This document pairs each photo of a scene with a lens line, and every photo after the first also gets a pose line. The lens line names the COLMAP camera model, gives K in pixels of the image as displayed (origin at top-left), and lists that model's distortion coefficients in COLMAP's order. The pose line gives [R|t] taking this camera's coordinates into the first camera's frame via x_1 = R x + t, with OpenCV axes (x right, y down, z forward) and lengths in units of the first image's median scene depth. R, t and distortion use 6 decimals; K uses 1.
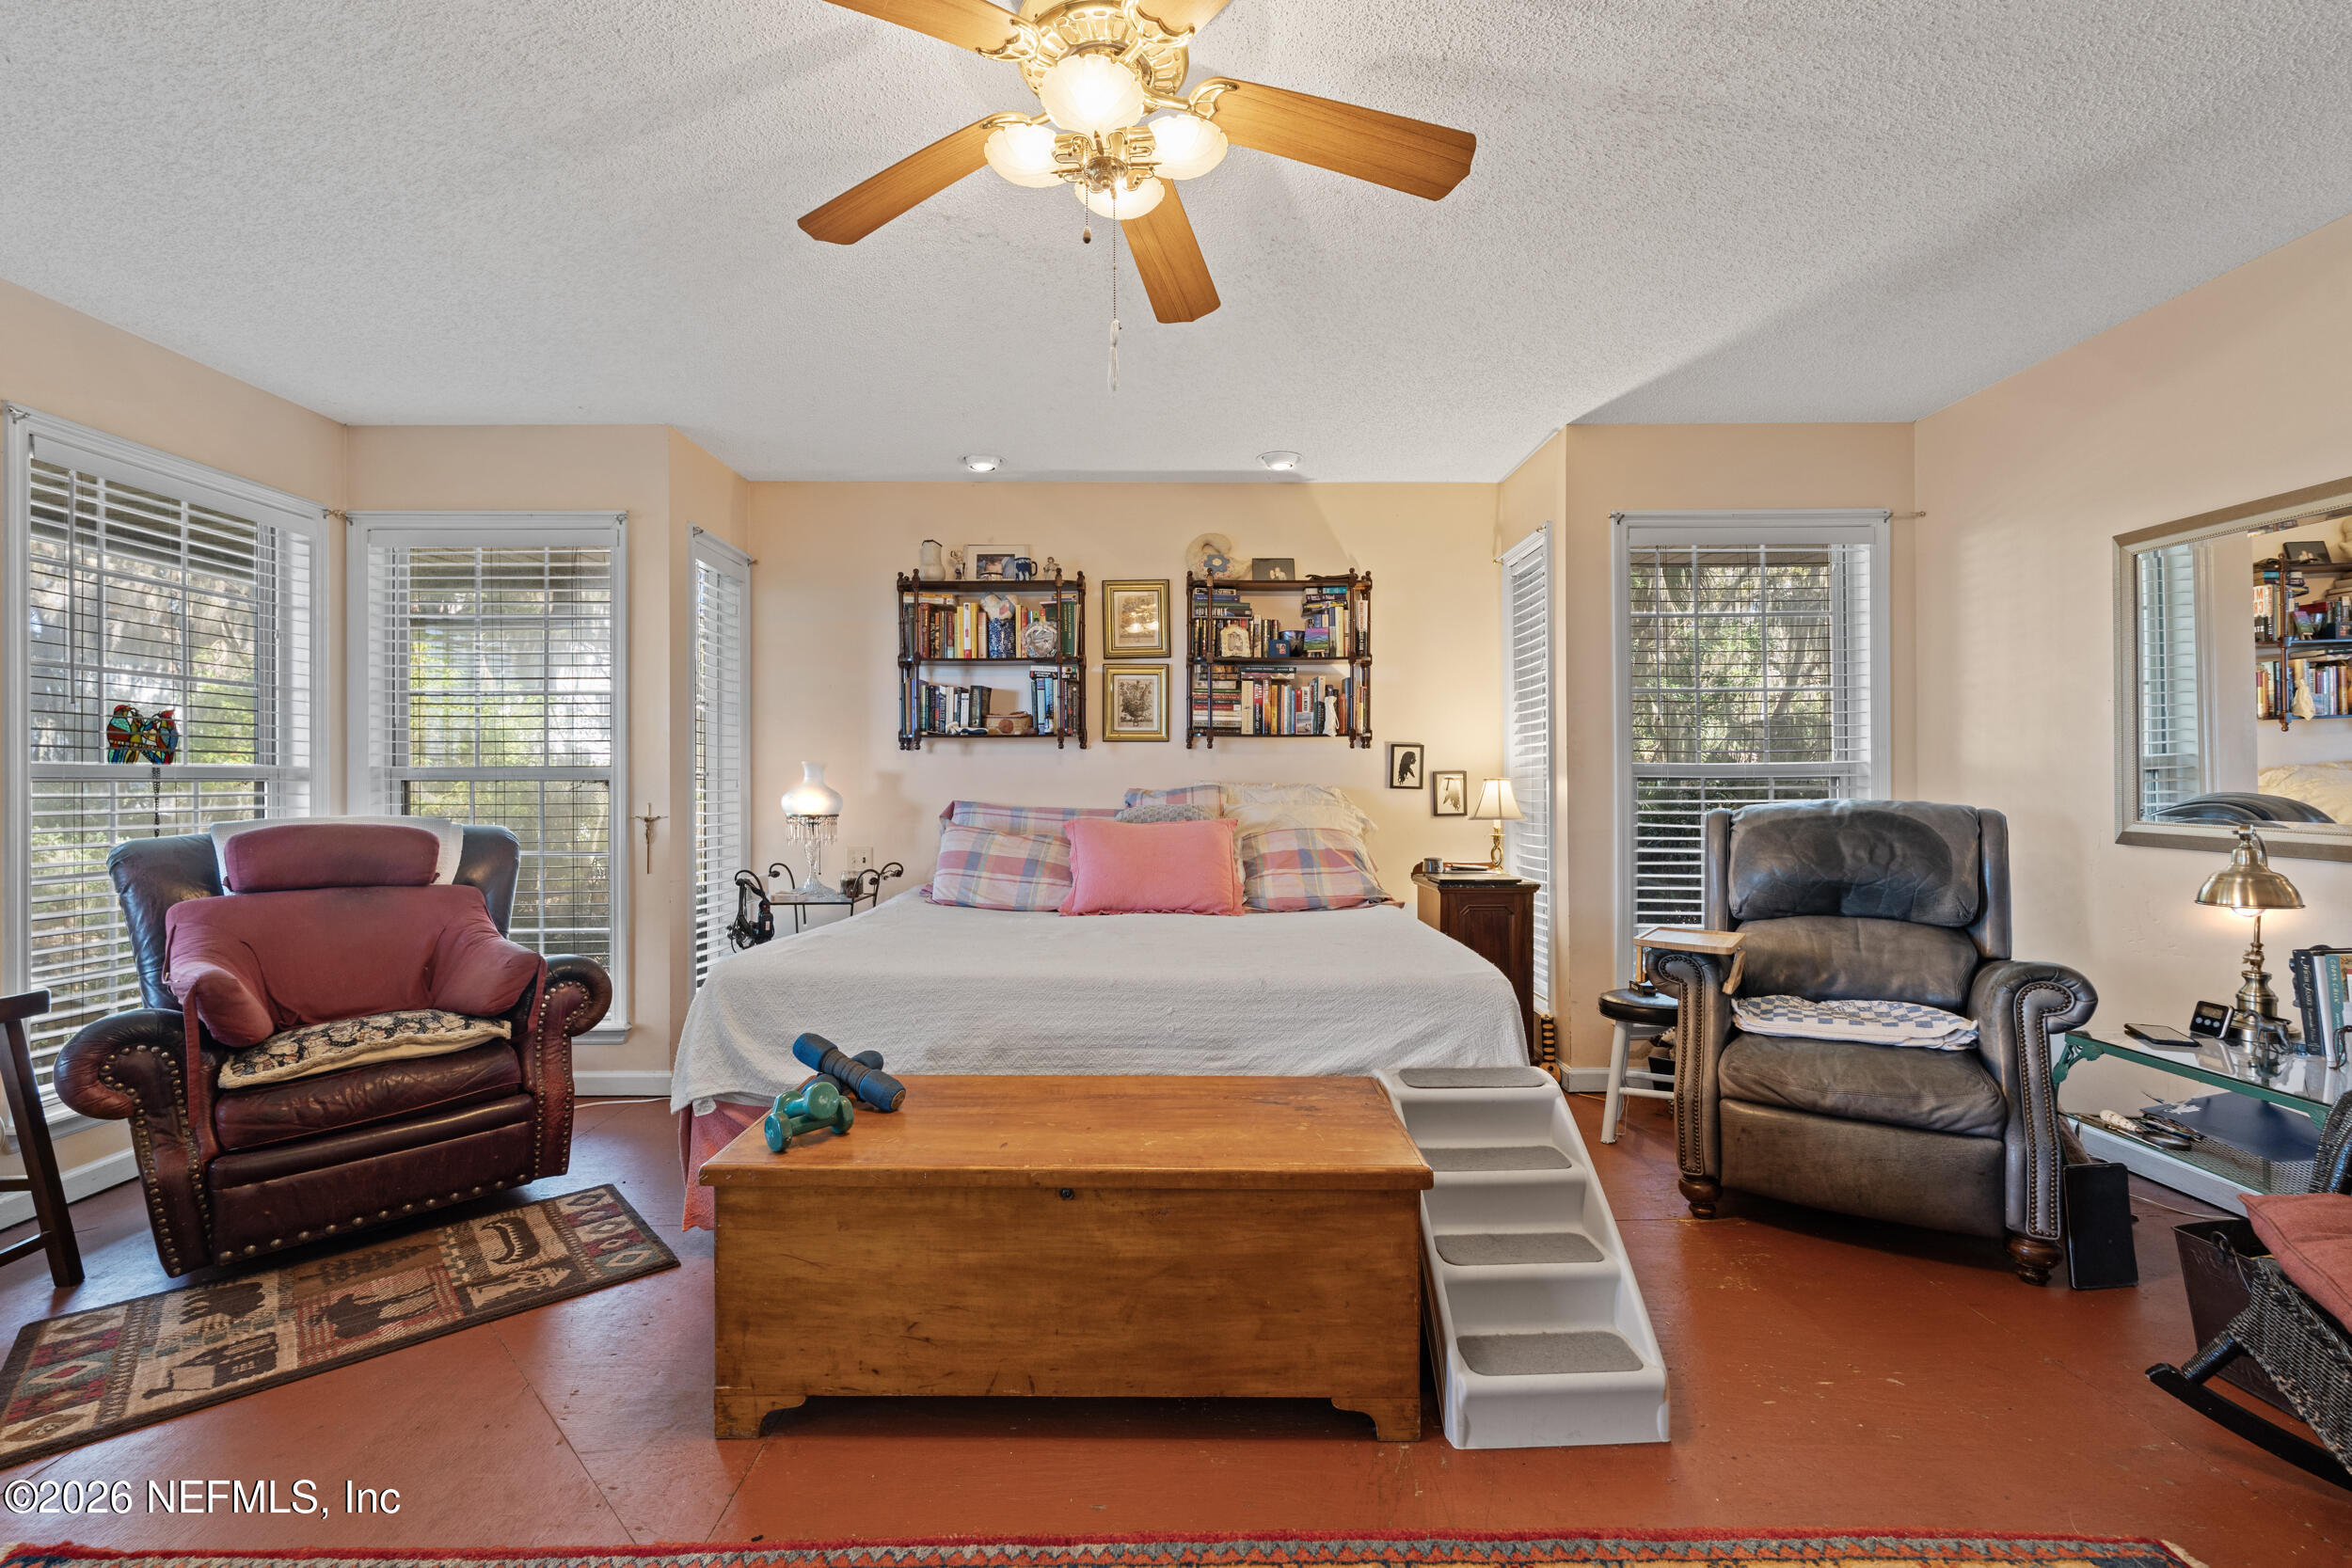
lens RADIAL K [[1033.0, 0, 1174.9], [0, 1033.0, 773.3], [0, 0, 1]] dist [-0.005394, -0.000007]
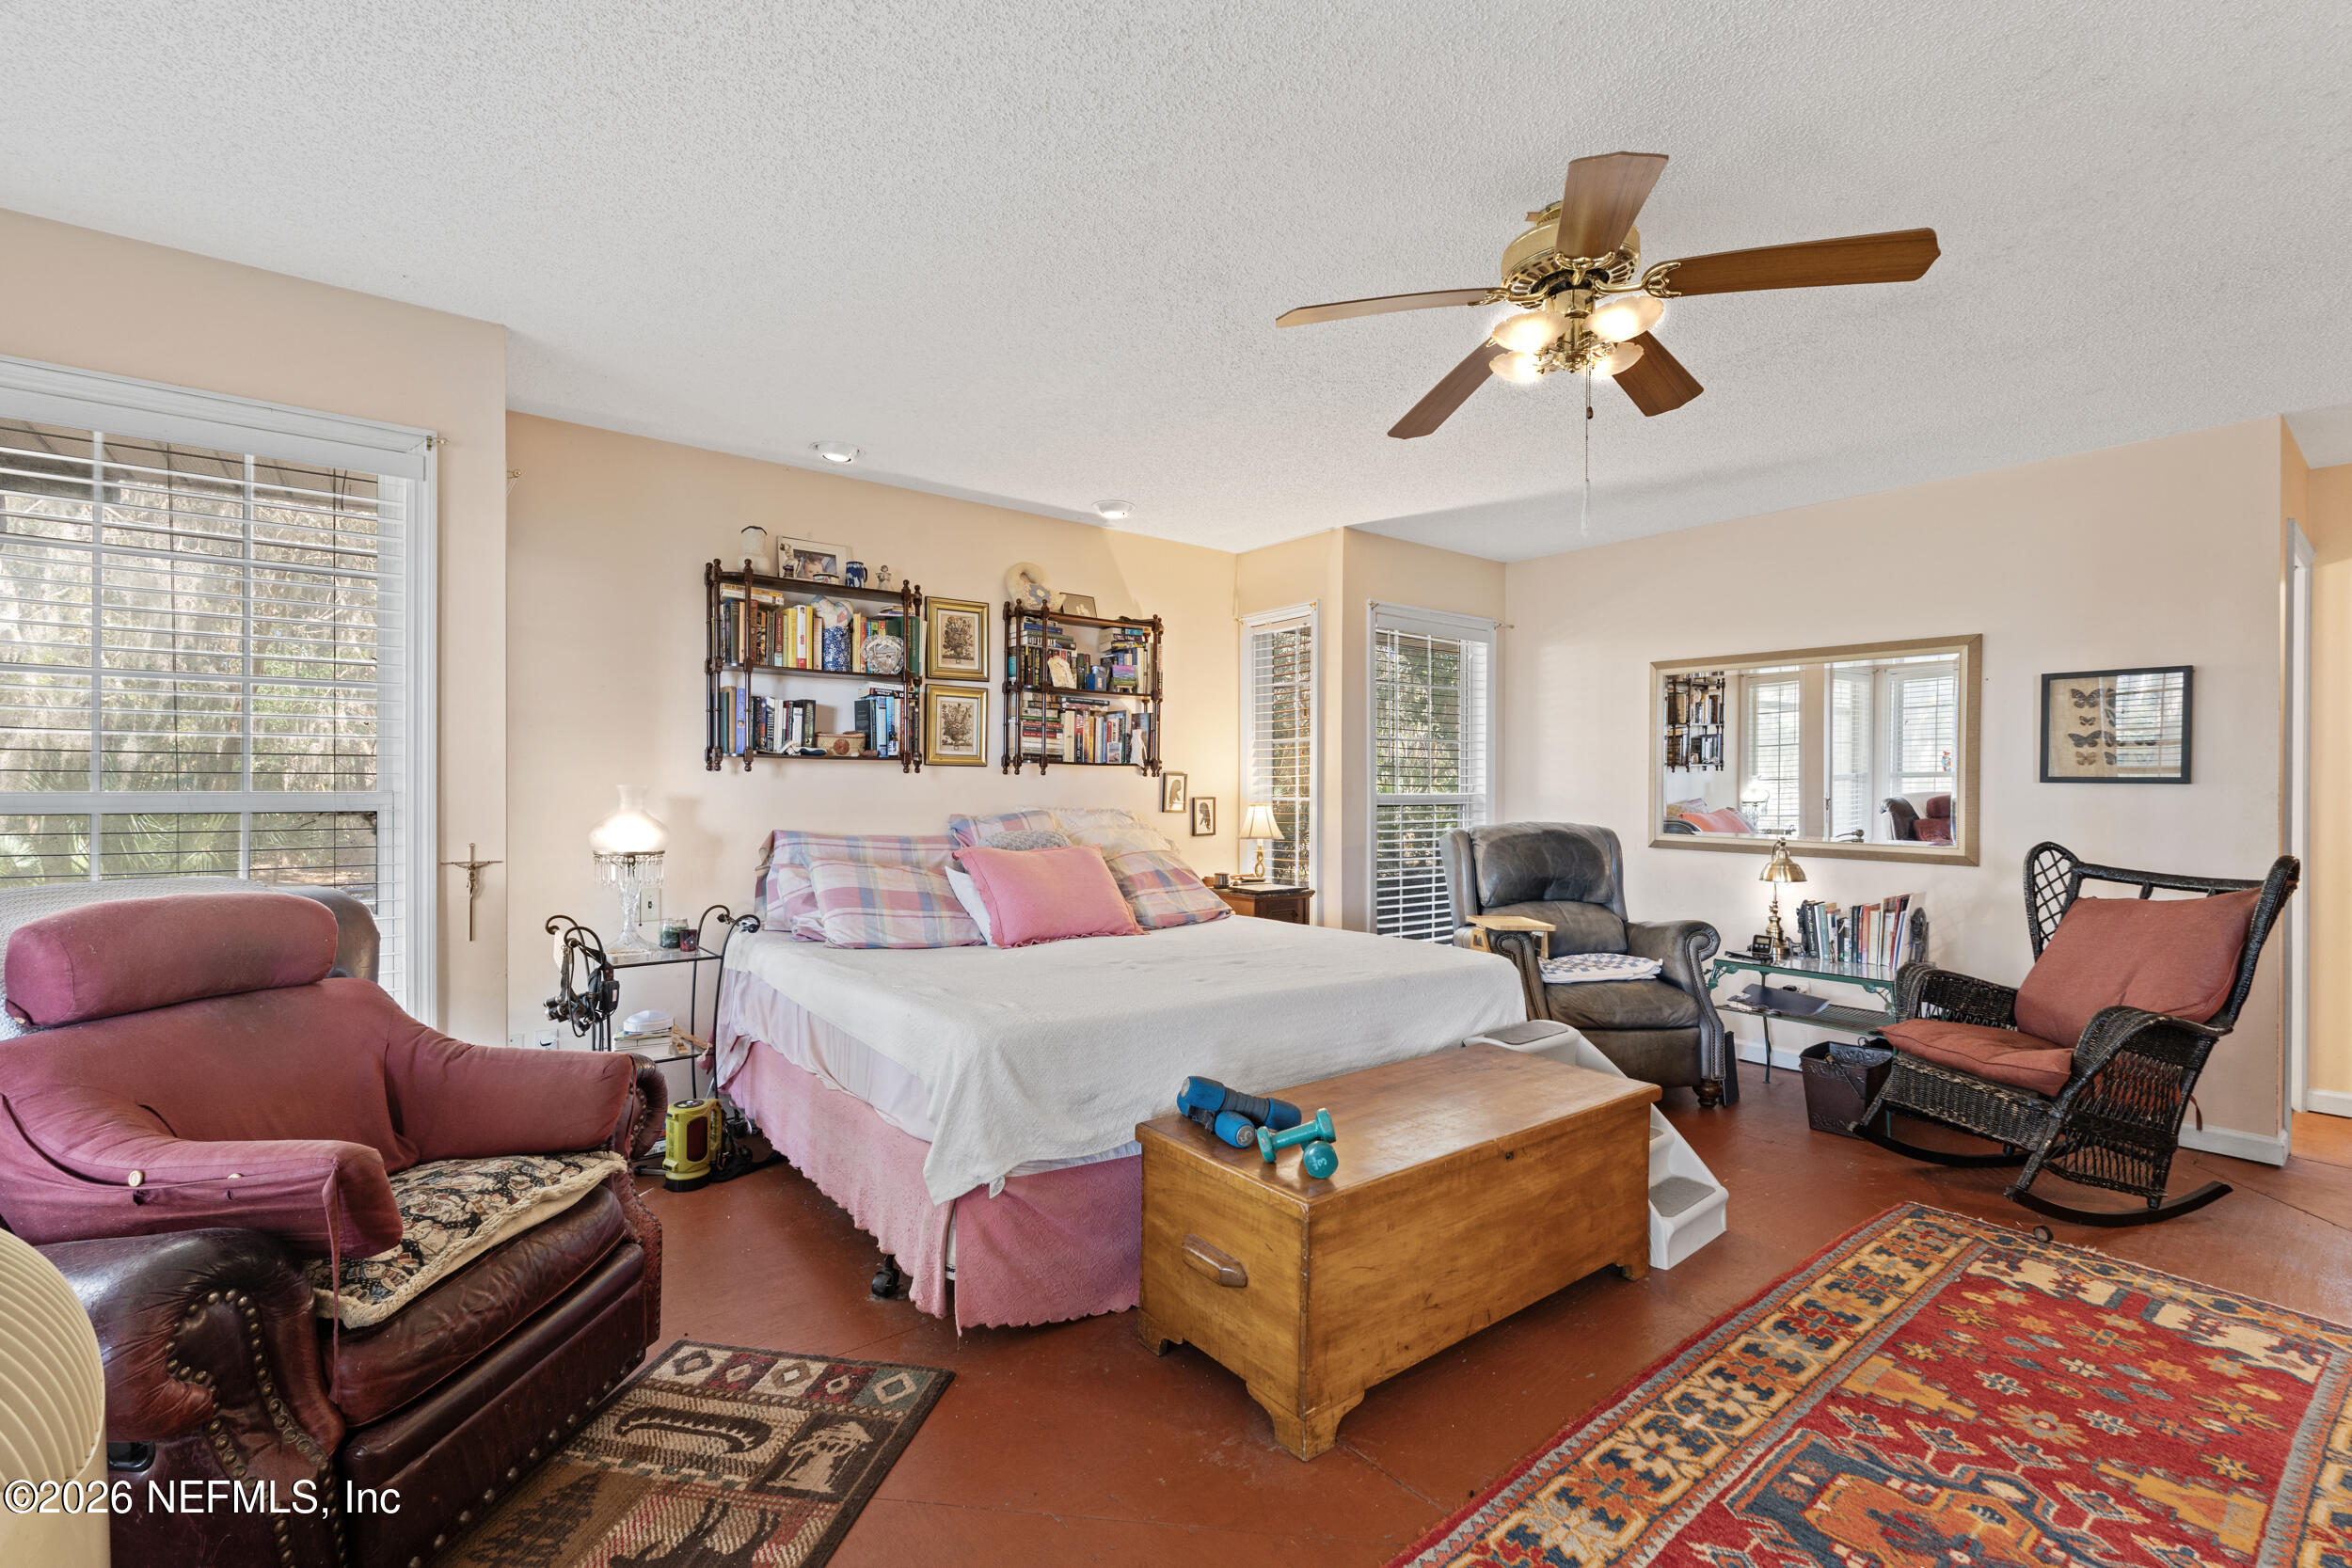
lens RADIAL K [[1036.5, 0, 1176.0], [0, 1036.5, 784.0], [0, 0, 1]] dist [-0.005605, 0.000221]
pose [[0.786268, 0.009942, 0.617806, -0.514758], [-0.012363, 0.999924, -0.000358, -0.017015], [-0.617762, -0.007356, 0.786330, 0.111897]]
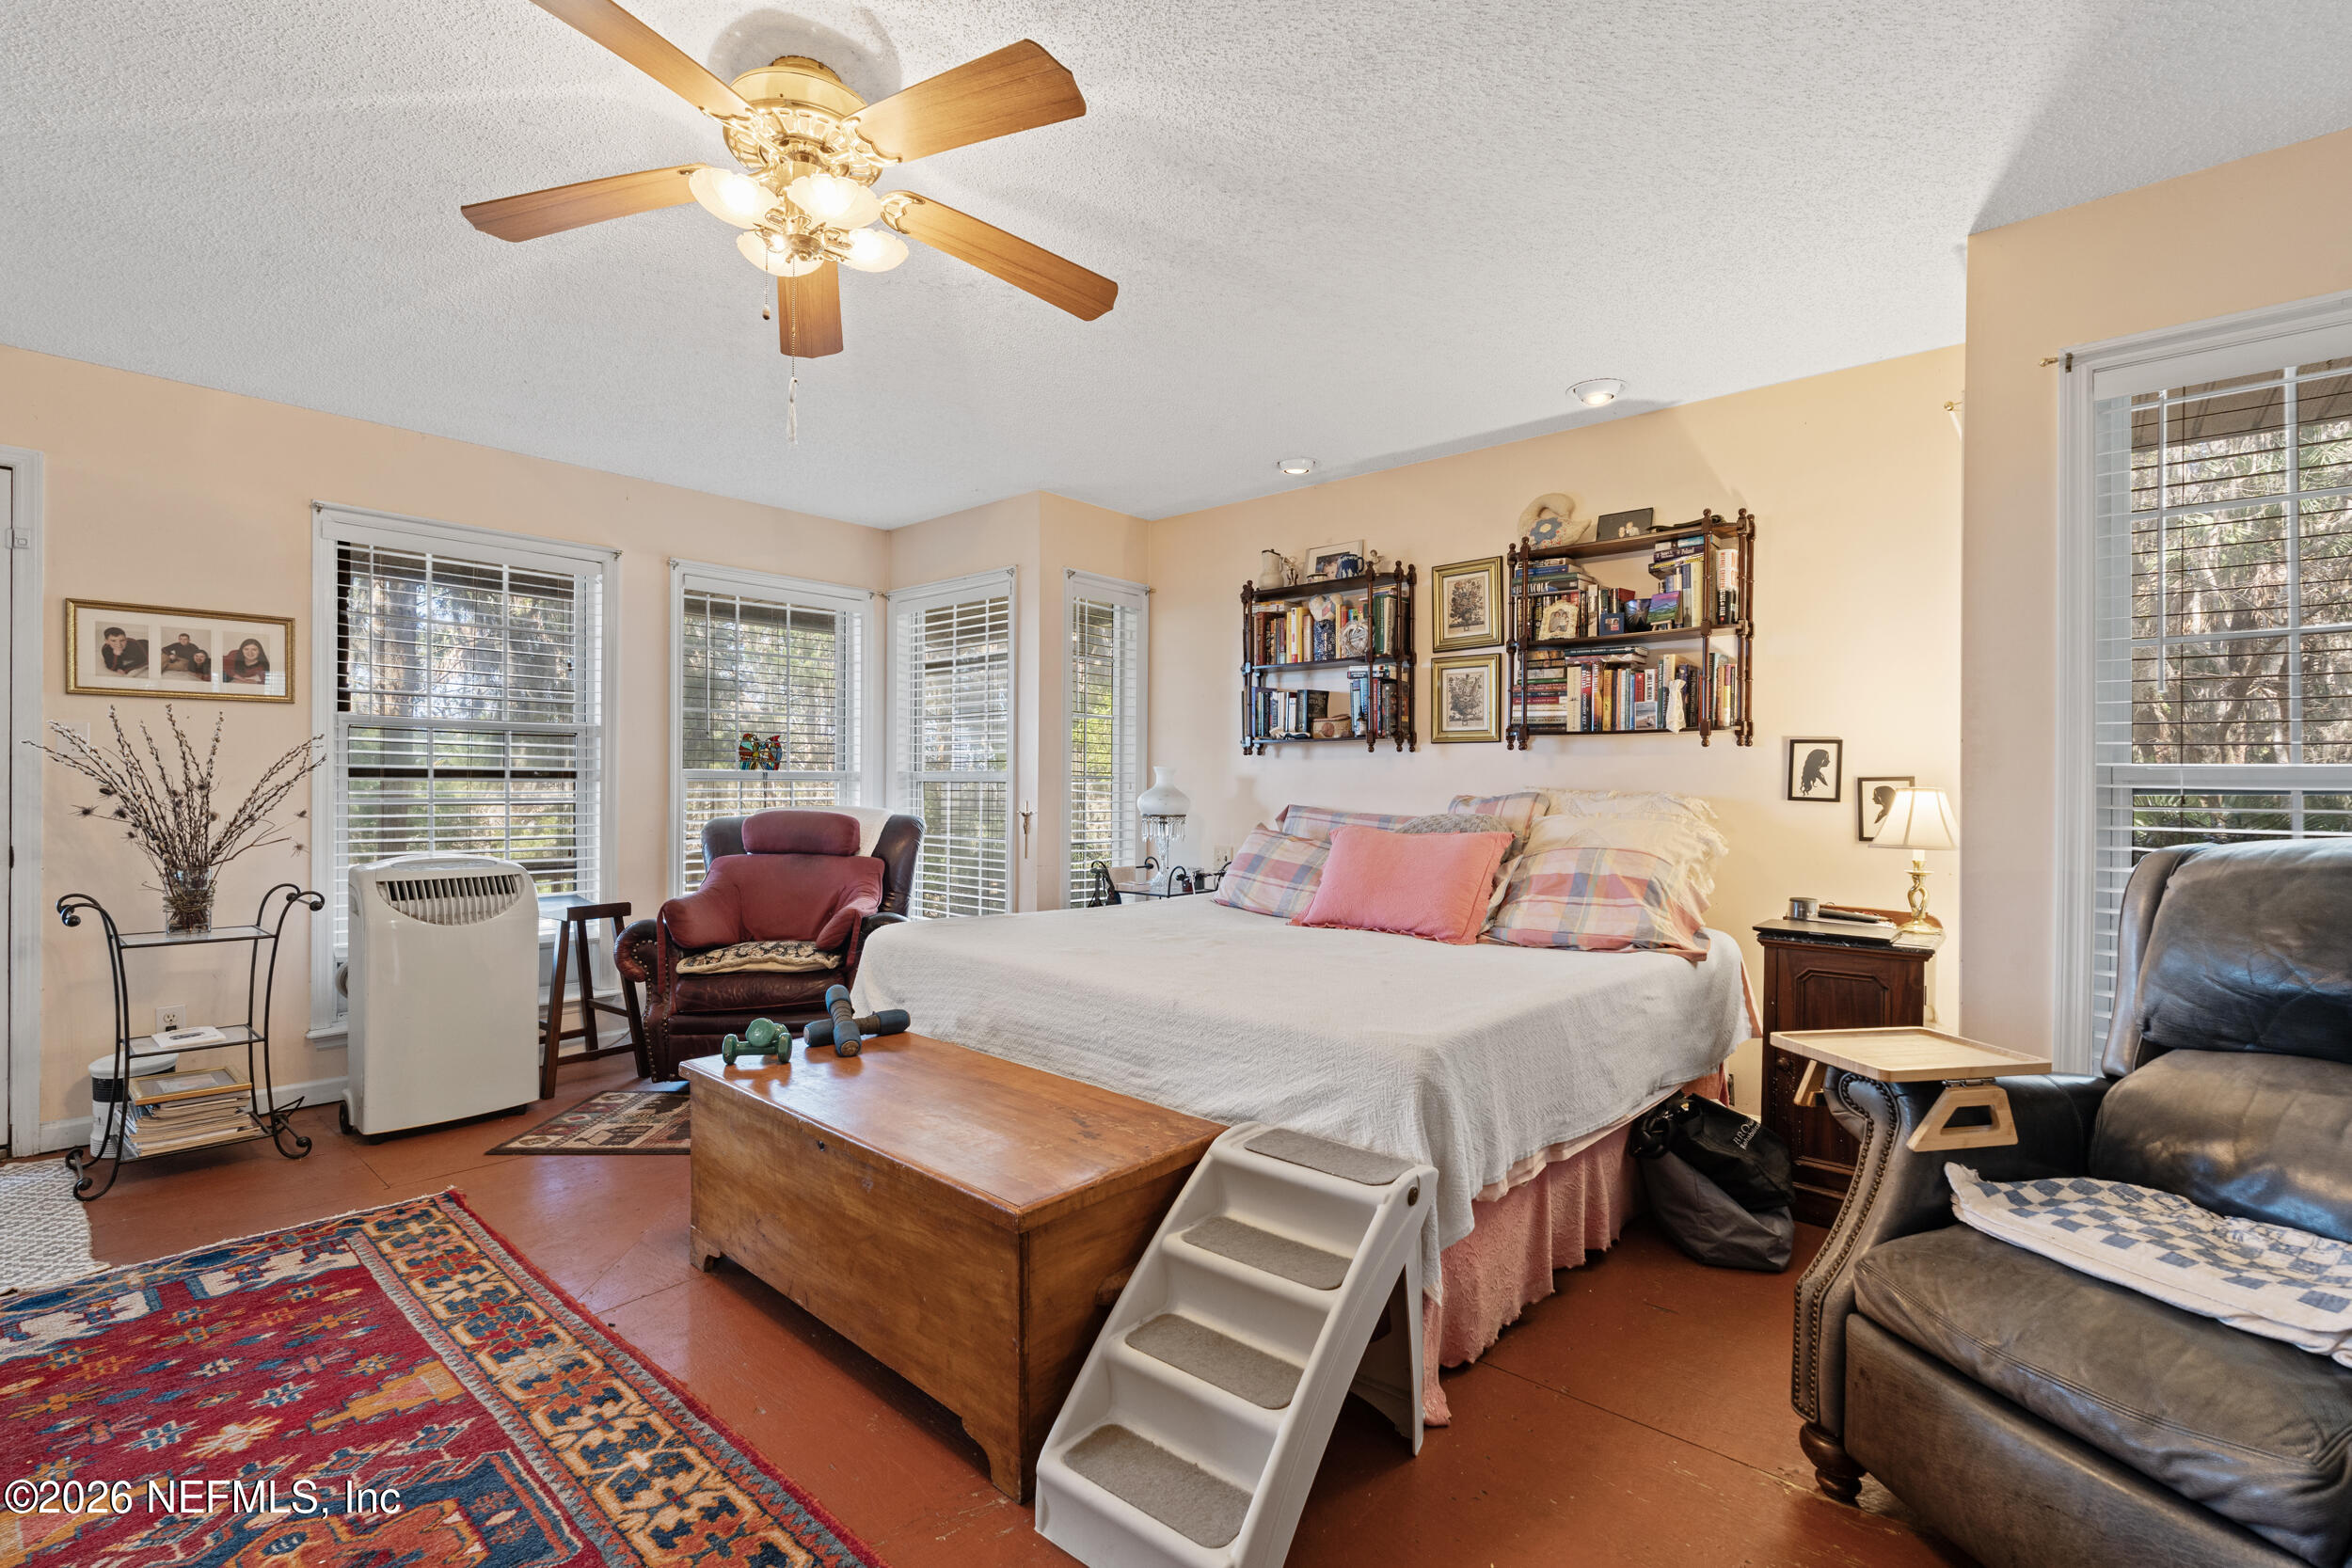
lens RADIAL K [[1045.8, 0, 1169.4], [0, 1045.8, 784.4], [0, 0, 1]] dist [-0.003517, -0.000466]
pose [[0.741592, 0.007800, -0.670806, 0.408501], [-0.002818, 0.999960, 0.008512, -0.001880], [0.670846, -0.004422, 0.741584, 0.170578]]
